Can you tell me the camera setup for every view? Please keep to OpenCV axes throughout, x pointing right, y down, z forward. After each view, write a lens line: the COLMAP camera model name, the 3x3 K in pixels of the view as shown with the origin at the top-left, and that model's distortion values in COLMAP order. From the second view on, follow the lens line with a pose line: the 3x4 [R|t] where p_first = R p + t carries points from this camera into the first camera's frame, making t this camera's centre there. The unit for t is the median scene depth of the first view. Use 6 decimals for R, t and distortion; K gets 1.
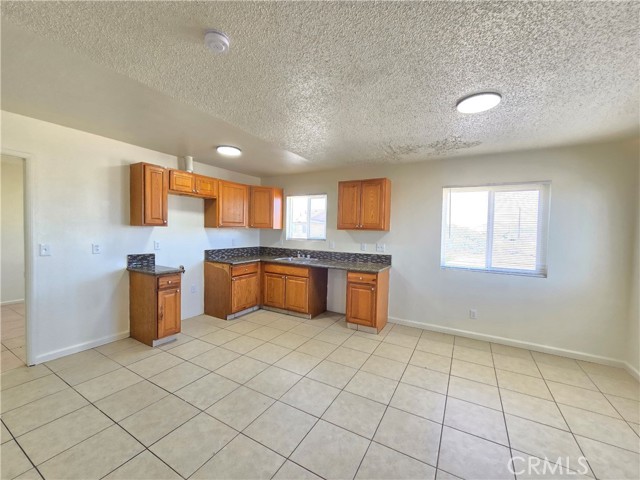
lens RADIAL K [[262.5, 0, 318.9], [0, 262.5, 238.6], [0, 0, 1]] dist [-0.001102, -0.000048]
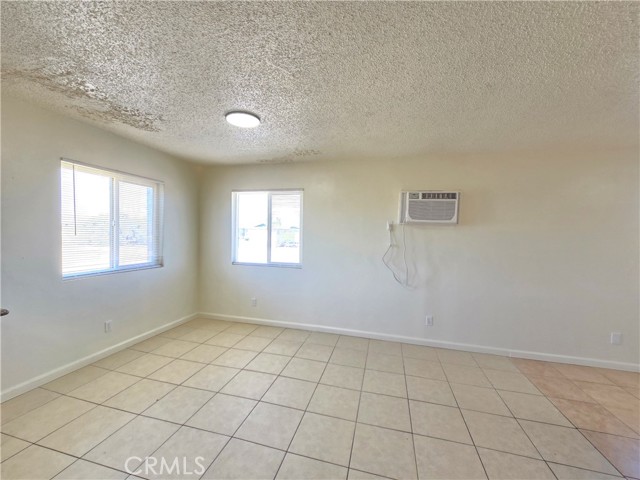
lens RADIAL K [[262.5, 0, 318.9], [0, 262.5, 238.6], [0, 0, 1]] dist [-0.001102, -0.000048]
pose [[-0.257353, -0.053772, 0.964820, -0.330533], [0.002999, 0.998401, 0.056443, -0.028427], [-0.966313, 0.017420, -0.256781, 0.520724]]
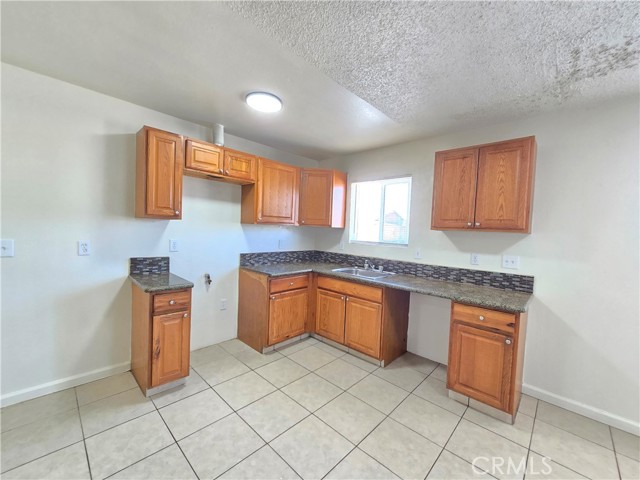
lens RADIAL K [[262.5, 0, 318.9], [0, 262.5, 238.6], [0, 0, 1]] dist [-0.001102, -0.000048]
pose [[0.970786, 0.027629, -0.238353, -0.042694], [-0.028661, 0.999589, -0.000862, -0.004951], [0.238231, 0.007668, 0.971178, 0.358645]]
